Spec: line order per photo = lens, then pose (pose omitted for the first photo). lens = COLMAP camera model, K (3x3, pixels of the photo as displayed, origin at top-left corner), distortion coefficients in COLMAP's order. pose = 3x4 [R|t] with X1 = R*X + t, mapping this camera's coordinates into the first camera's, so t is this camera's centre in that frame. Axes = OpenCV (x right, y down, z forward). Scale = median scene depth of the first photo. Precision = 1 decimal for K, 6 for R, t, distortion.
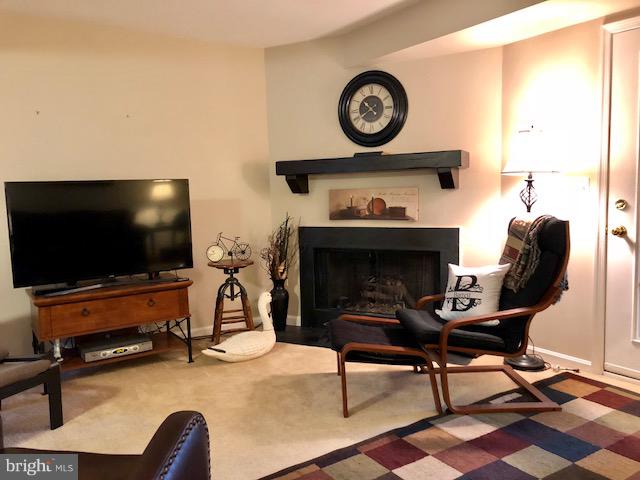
lens RADIAL K [[531.5, 0, 318.9], [0, 531.5, 240.1], [0, 0, 1]] dist [0.055311, -0.044479]
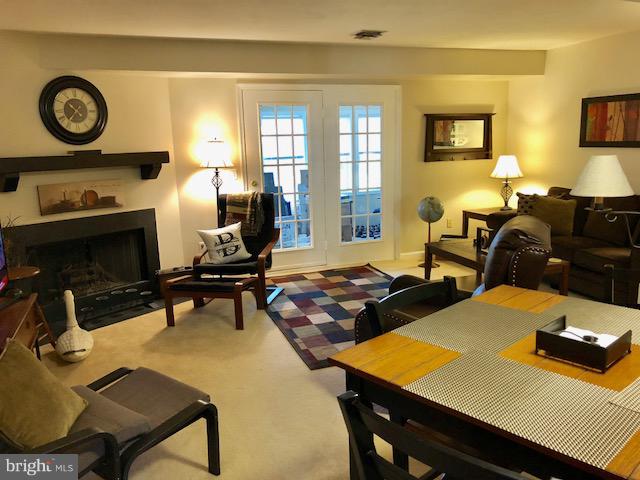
lens RADIAL K [[531.5, 0, 321.7], [0, 531.5, 243.9], [0, 0, 1]] dist [0.055311, -0.044479]
pose [[0.231493, -0.169525, 0.957952, -0.913201], [0.118290, 0.982299, 0.145249, -0.076504], [-0.965618, 0.079692, 0.247448, 0.253793]]
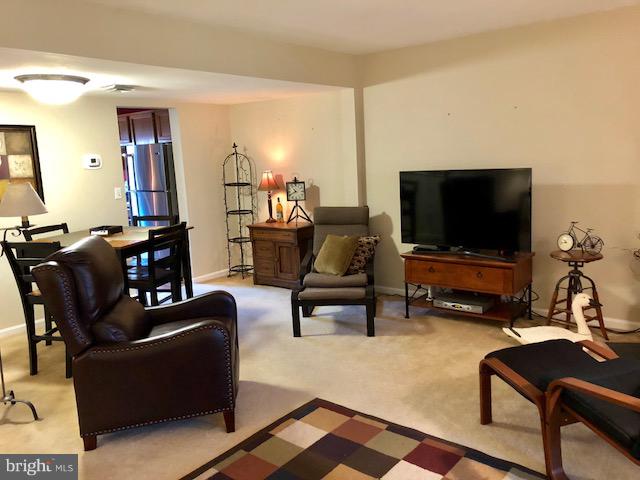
lens RADIAL K [[531.5, 0, 317.6], [0, 531.5, 239.8], [0, 0, 1]] dist [0.055311, -0.044479]
pose [[0.299296, 0.166734, -0.939479, 0.586990], [-0.051600, 0.986001, 0.158552, -0.111022], [0.952764, 0.001023, 0.303710, 0.262744]]
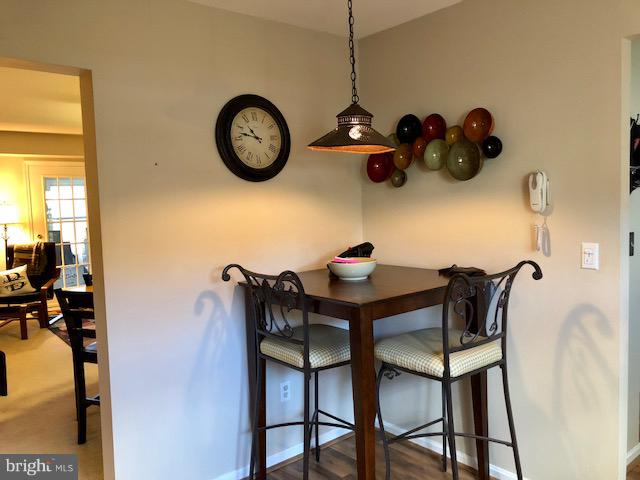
lens RADIAL K [[531.5, 0, 322.6], [0, 531.5, 235.1], [0, 0, 1]] dist [0.055311, -0.044479]
pose [[-0.111993, -0.041175, 0.992856, -1.484857], [0.127508, 0.990286, 0.055451, -0.033037], [-0.985494, 0.132807, -0.105655, 0.011584]]
